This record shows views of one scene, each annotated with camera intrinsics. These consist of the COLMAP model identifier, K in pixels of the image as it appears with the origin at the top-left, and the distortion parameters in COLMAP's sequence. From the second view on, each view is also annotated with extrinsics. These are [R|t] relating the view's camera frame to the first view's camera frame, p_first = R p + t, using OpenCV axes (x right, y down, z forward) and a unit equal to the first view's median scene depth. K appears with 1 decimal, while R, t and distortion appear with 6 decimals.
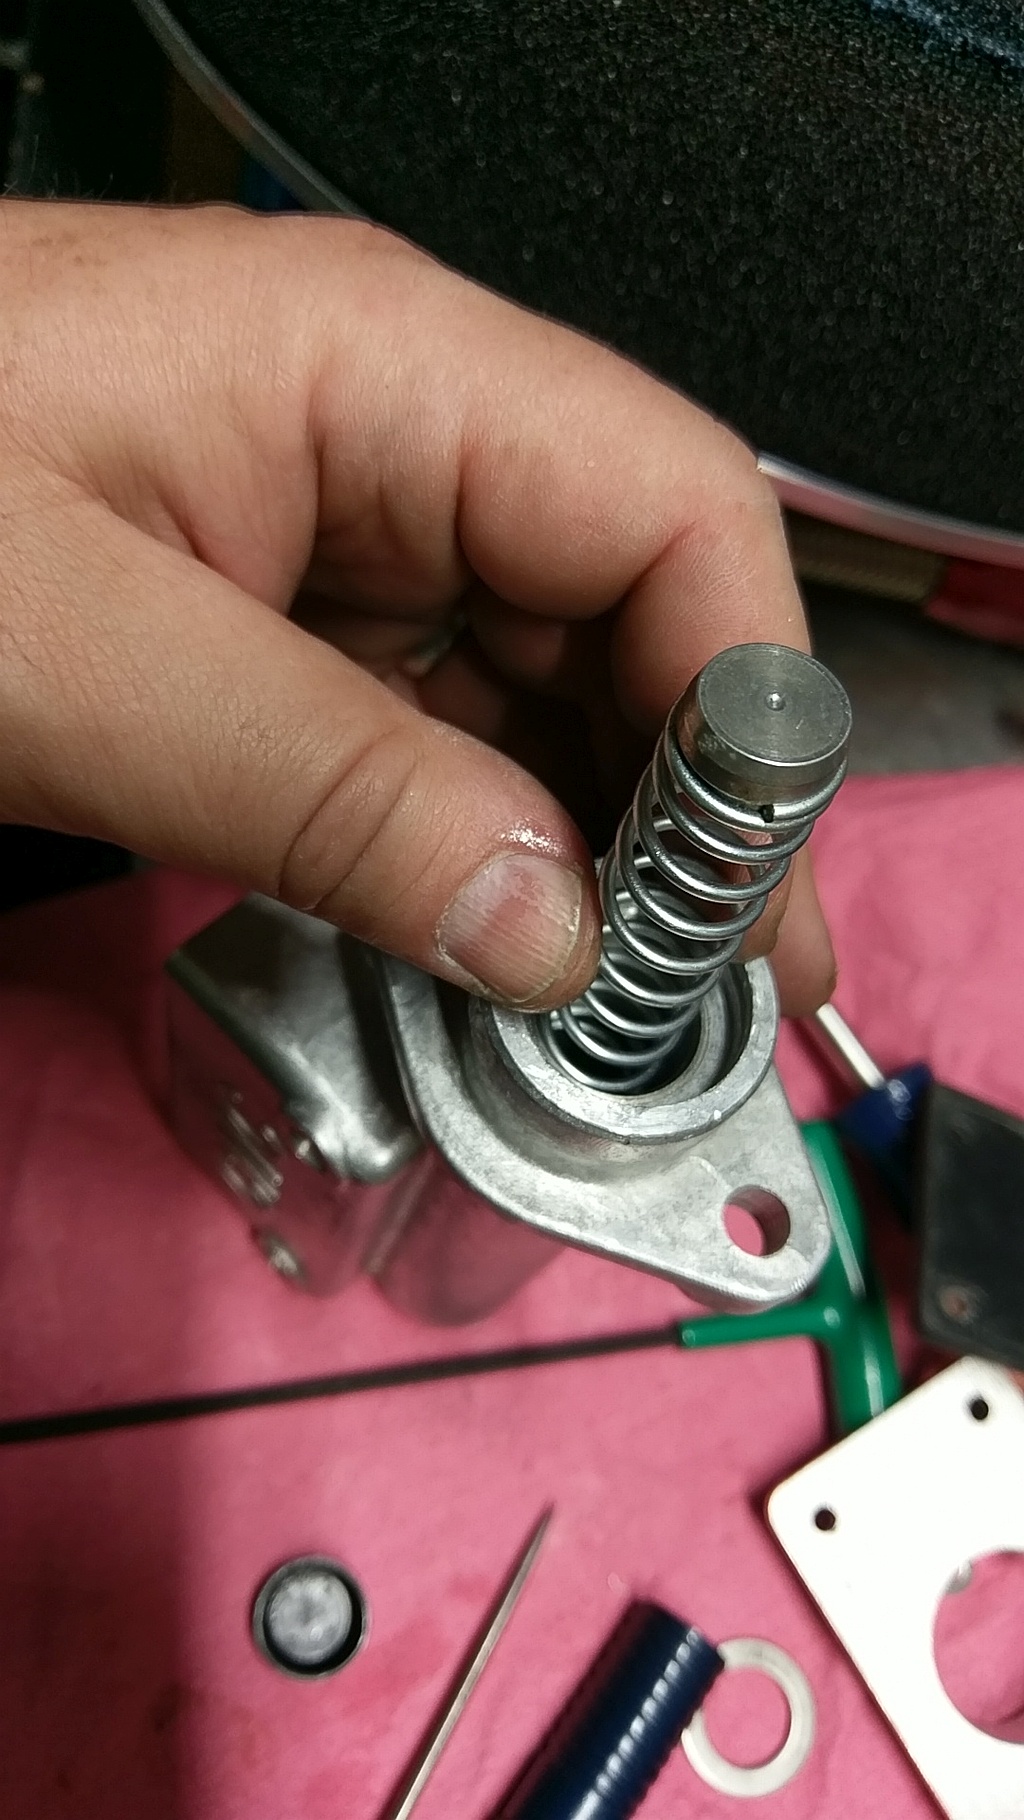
lens RADIAL K [[1451.4, 0, 510.5], [0, 1451.4, 909.4], [0, 0, 1]] dist [0.003680, 0.005005]
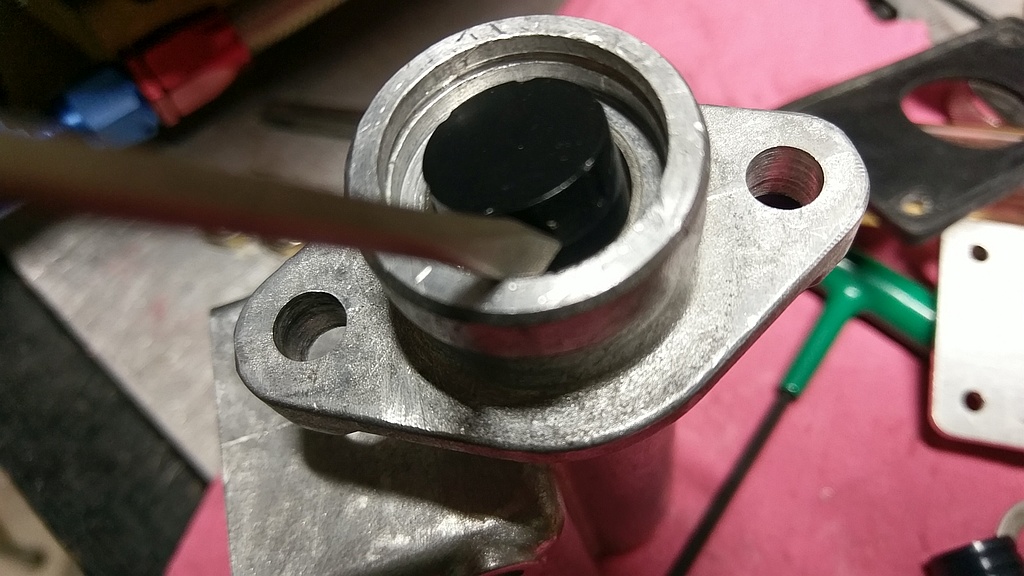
lens RADIAL K [[816.6, 0, 511.6], [0, 816.6, 288.0], [0, 0, 1]] dist [0.003680, 0.005005]
pose [[0.442479, -0.877484, 0.185023, -0.071203], [0.880698, 0.464092, 0.094816, 0.041344], [-0.169067, 0.120995, 0.978150, 0.526528]]
